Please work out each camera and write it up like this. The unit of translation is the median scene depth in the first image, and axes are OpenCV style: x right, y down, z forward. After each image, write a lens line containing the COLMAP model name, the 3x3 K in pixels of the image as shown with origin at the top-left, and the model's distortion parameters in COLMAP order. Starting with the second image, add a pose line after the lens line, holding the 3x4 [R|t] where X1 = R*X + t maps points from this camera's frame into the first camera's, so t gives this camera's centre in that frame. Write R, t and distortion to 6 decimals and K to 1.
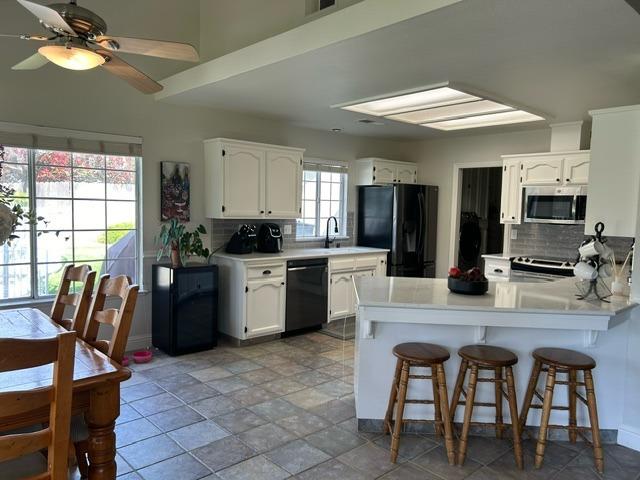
lens RADIAL K [[483.6, 0, 320.0], [0, 483.6, 240.0], [0, 0, 1]] dist [0.077802, -0.085568]
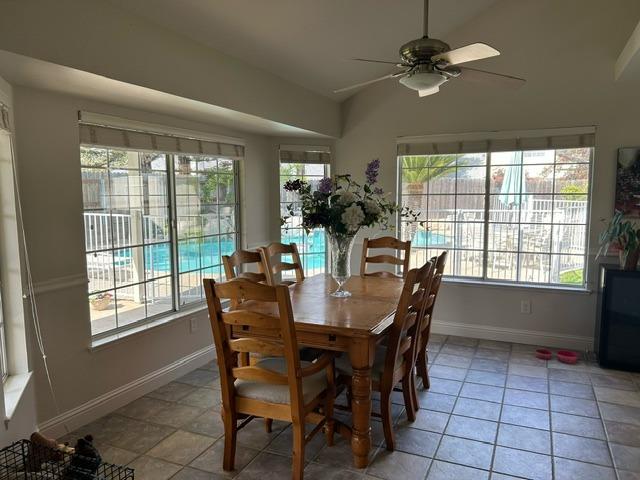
lens RADIAL K [[483.6, 0, 320.0], [0, 483.6, 240.0], [0, 0, 1]] dist [0.077802, -0.085568]
pose [[0.405478, 0.061920, -0.912005, 0.256982], [-0.054132, 0.997579, 0.043663, -0.004915], [0.912500, 0.031664, 0.407848, 0.132215]]
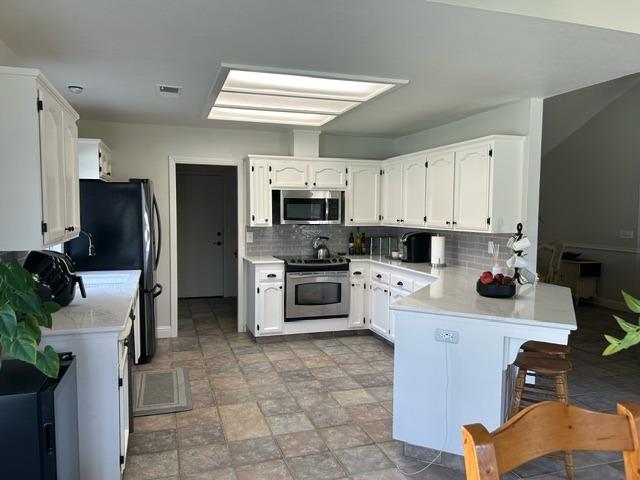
lens RADIAL K [[483.6, 0, 320.0], [0, 483.6, 240.0], [0, 0, 1]] dist [0.077802, -0.085568]
pose [[0.403451, -0.079088, 0.911577, -0.474935], [0.066173, 0.996171, 0.057140, -0.057207], [-0.912605, 0.037269, 0.407140, 0.538117]]
